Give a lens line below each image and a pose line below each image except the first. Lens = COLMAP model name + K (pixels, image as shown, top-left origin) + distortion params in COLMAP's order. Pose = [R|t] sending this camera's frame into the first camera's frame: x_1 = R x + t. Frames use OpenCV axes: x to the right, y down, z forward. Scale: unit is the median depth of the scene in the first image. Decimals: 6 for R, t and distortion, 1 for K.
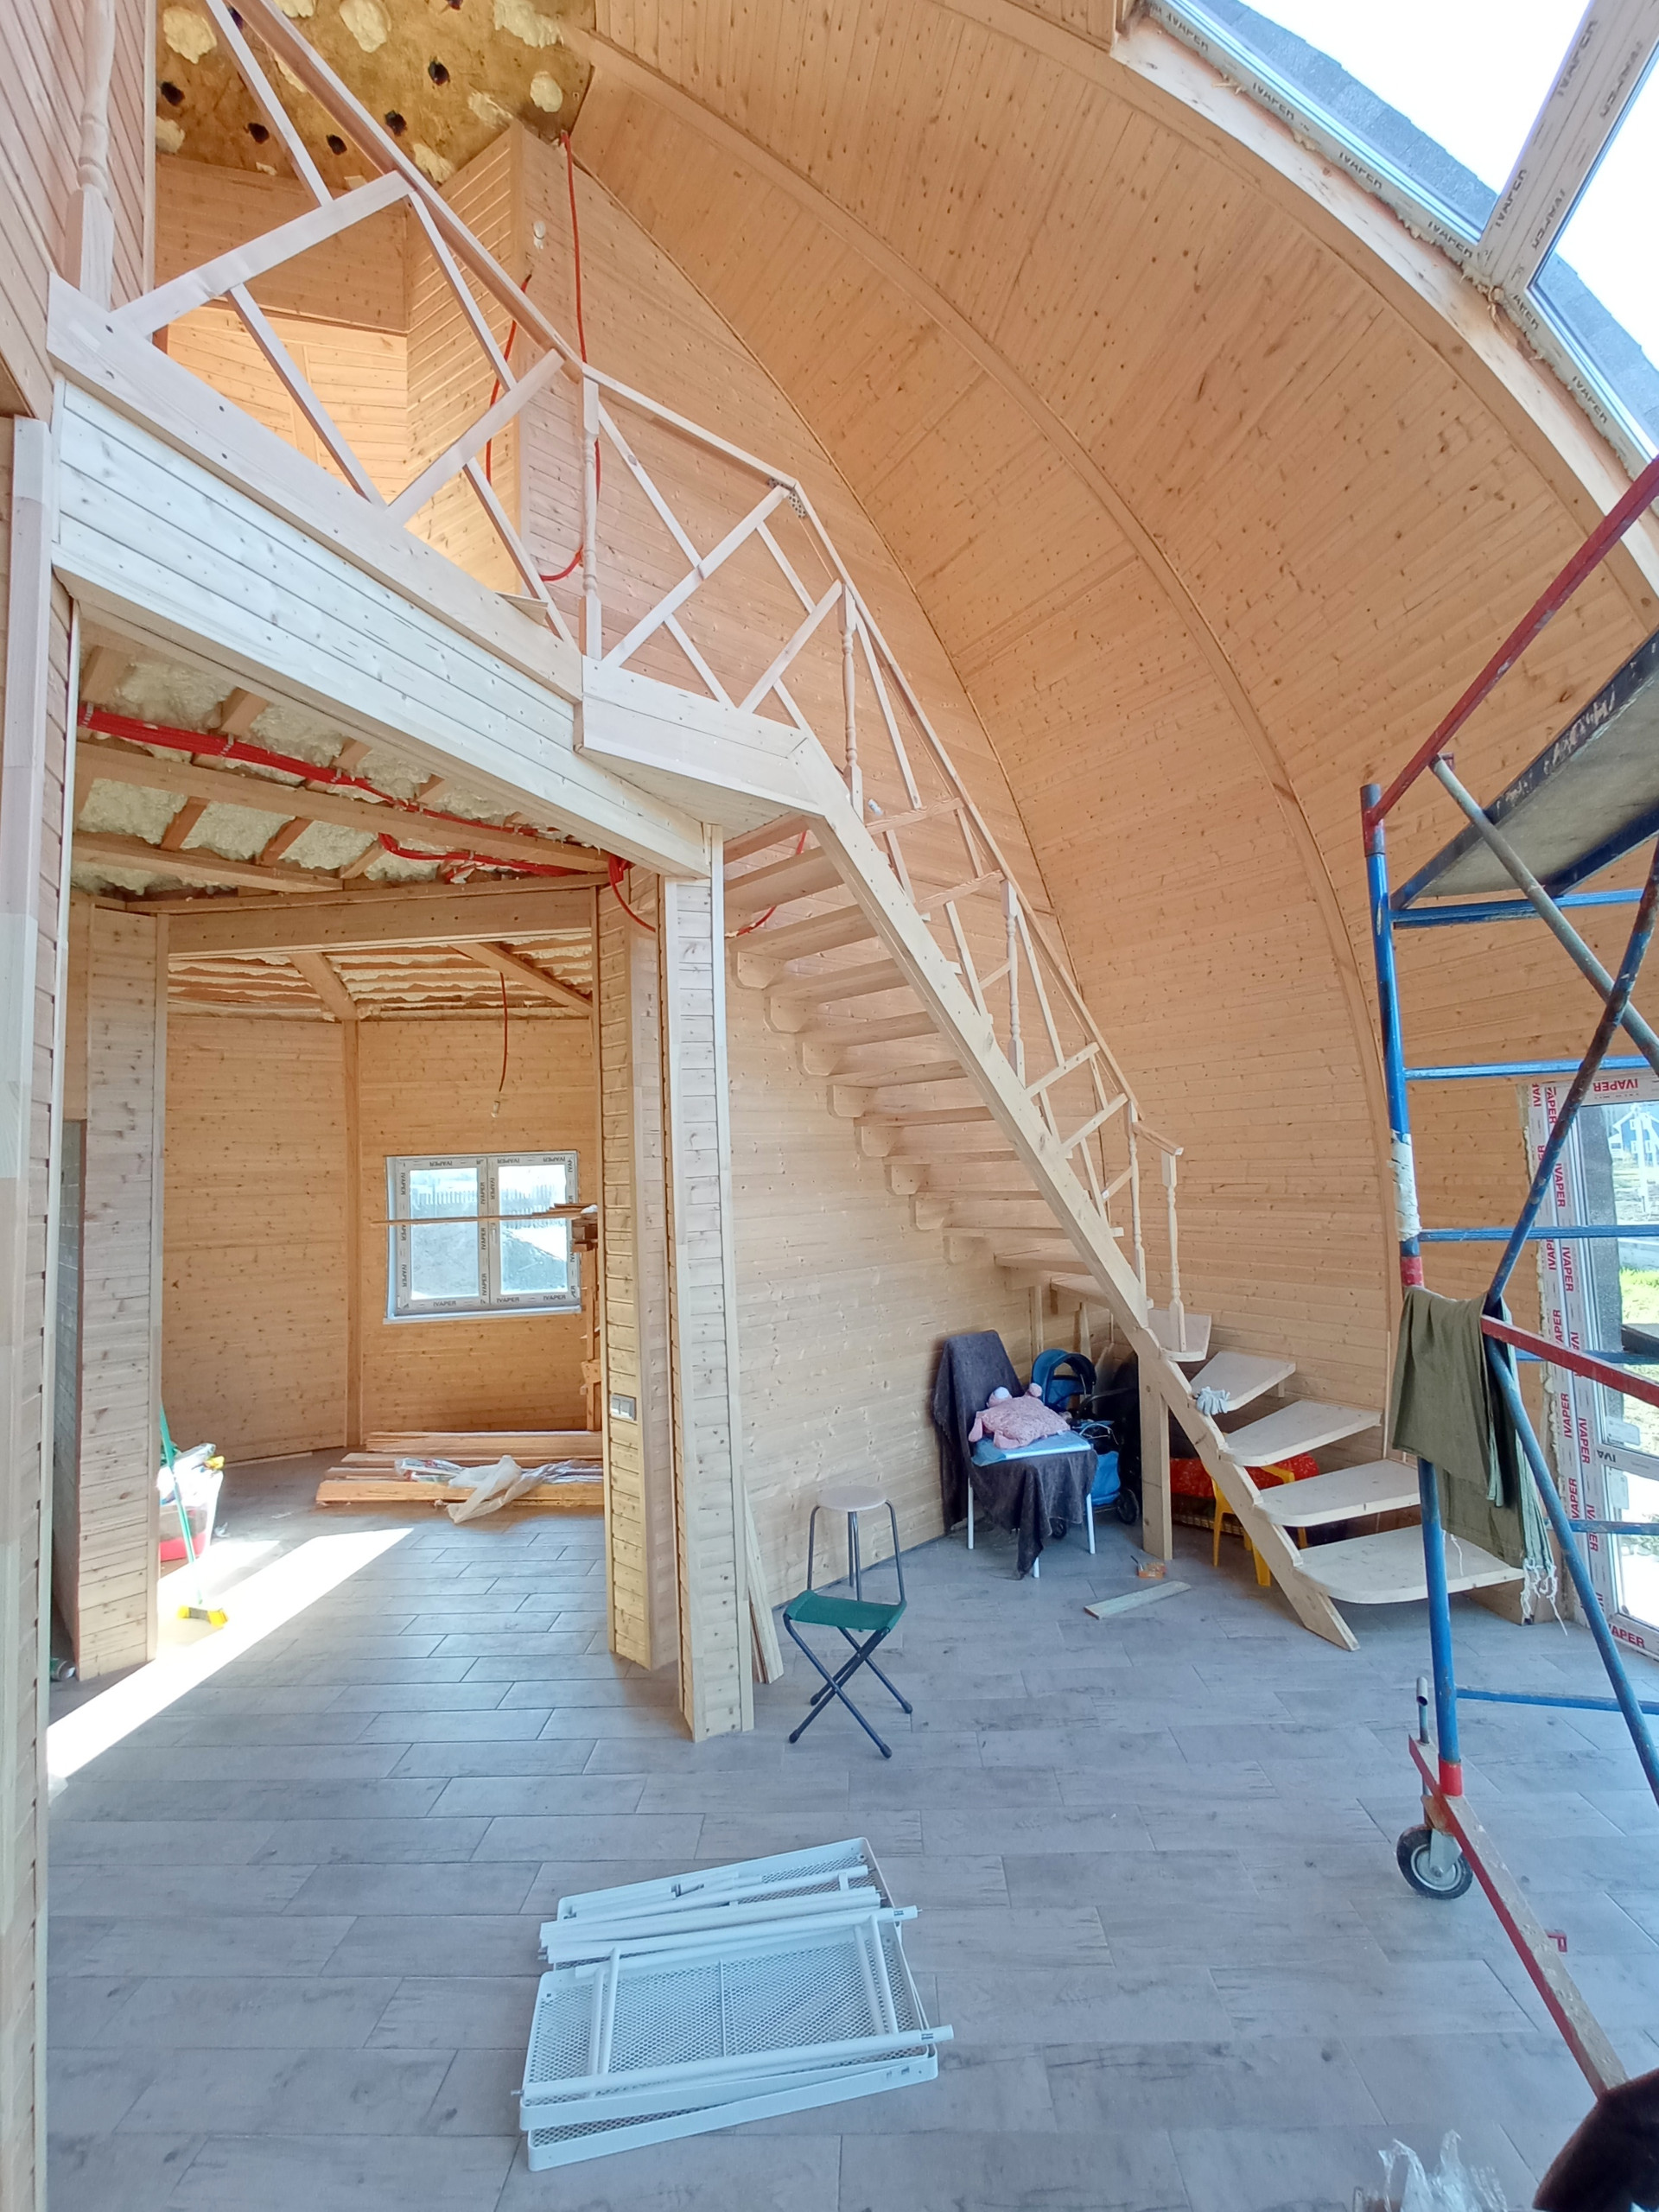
lens RADIAL K [[1008.5, 0, 831.7], [0, 1008.5, 1093.6], [0, 0, 1]] dist [-0.046725, 0.026441]
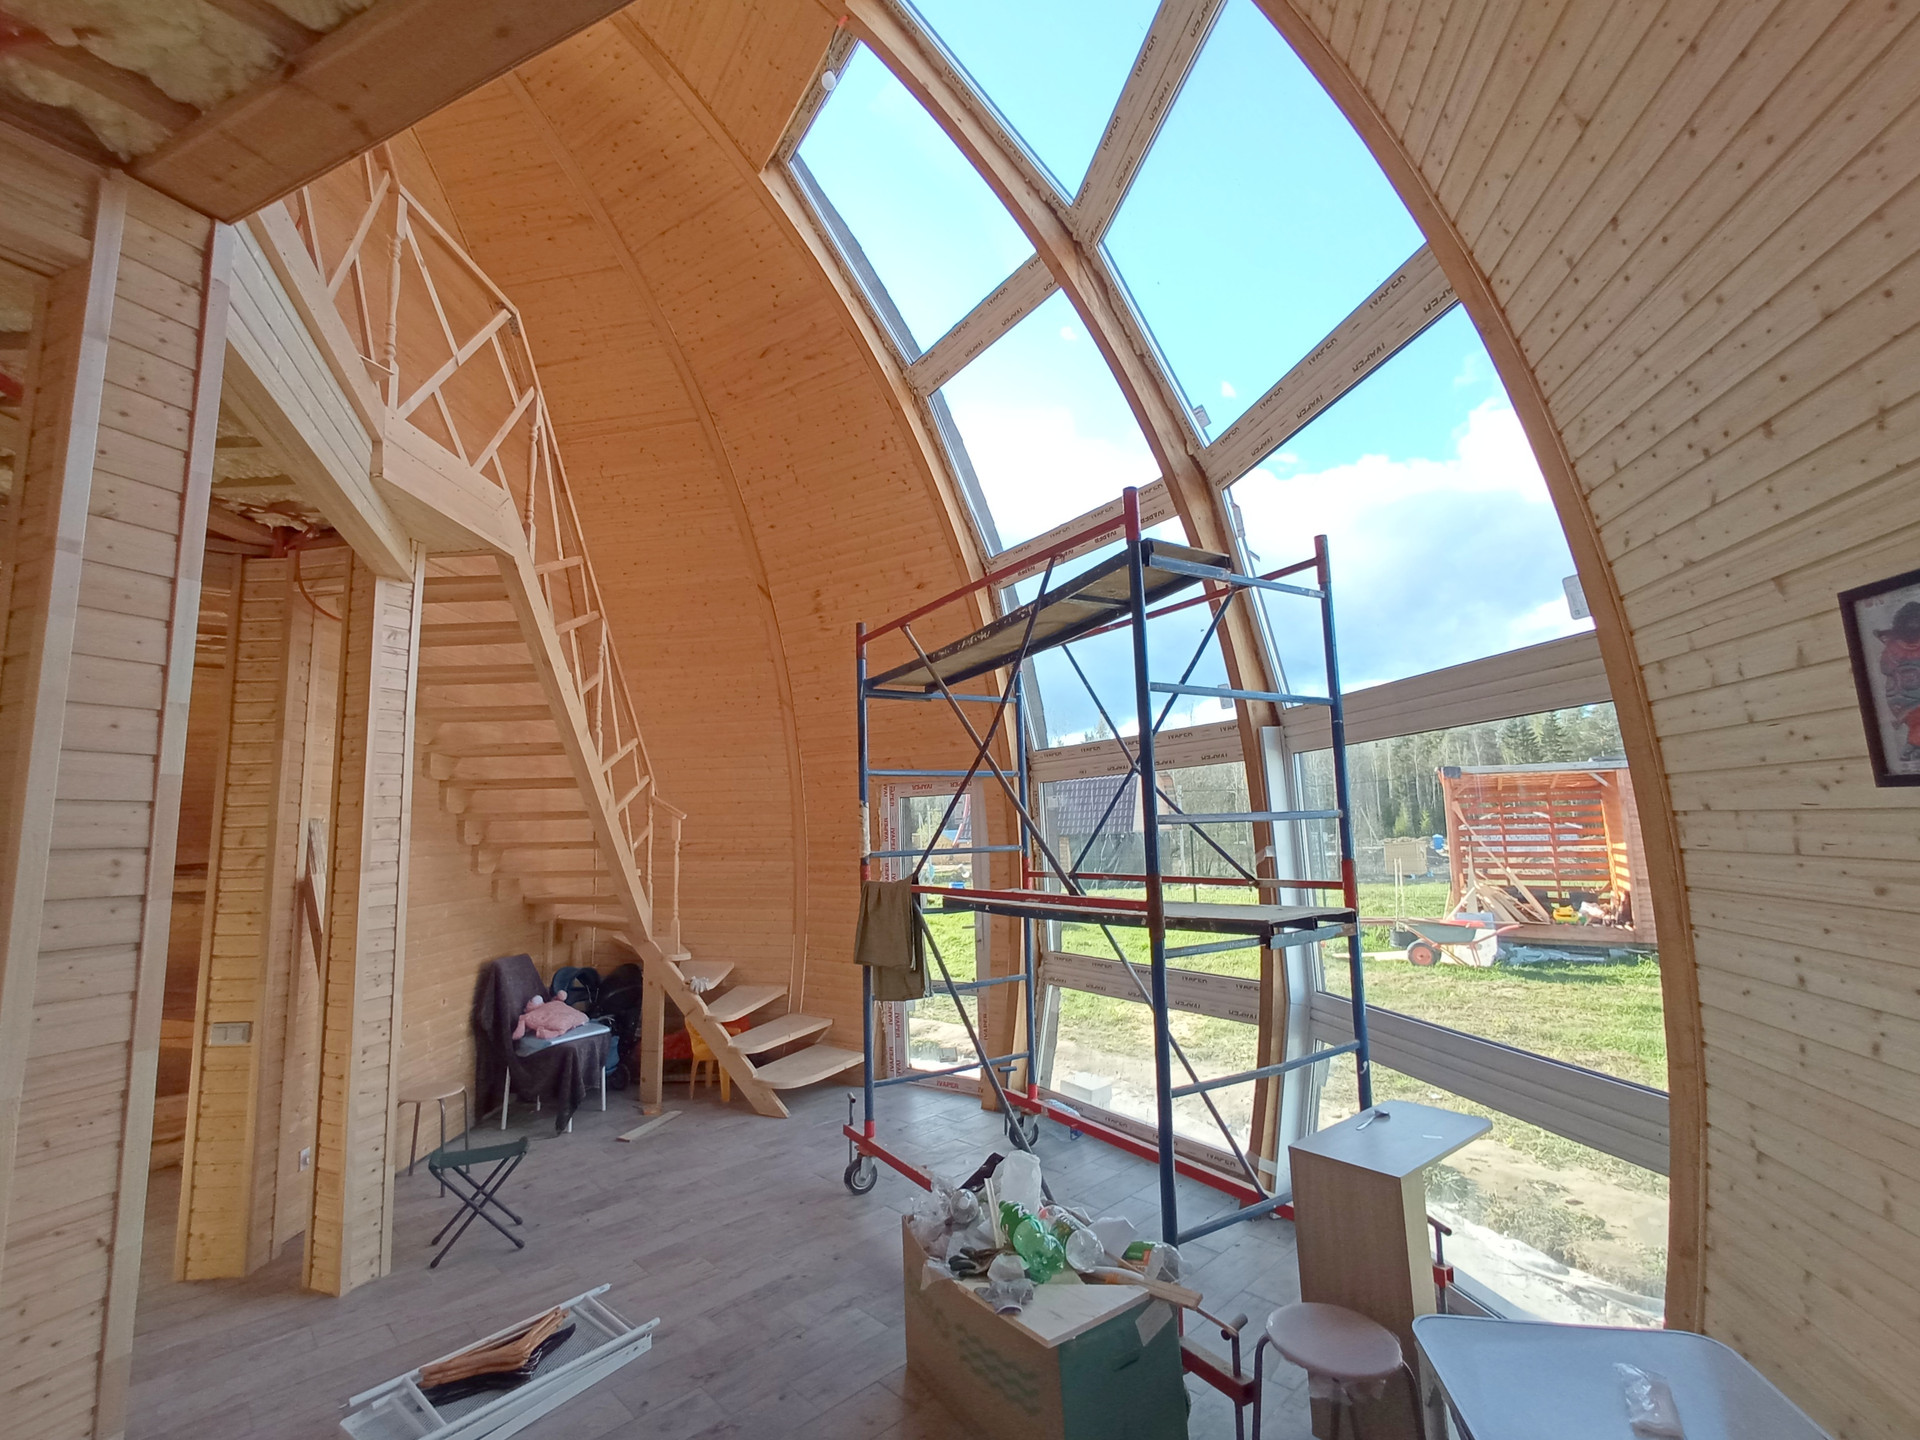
lens RADIAL K [[875.4, 0, 960.0], [0, 875.4, 720.0], [0, 0, 1]] dist [-0.046725, 0.026441]
pose [[0.694073, 0.108979, 0.711608, -0.327642], [-0.053921, 0.993569, -0.099568, 0.024575], [-0.717883, 0.030737, 0.695485, -0.204073]]
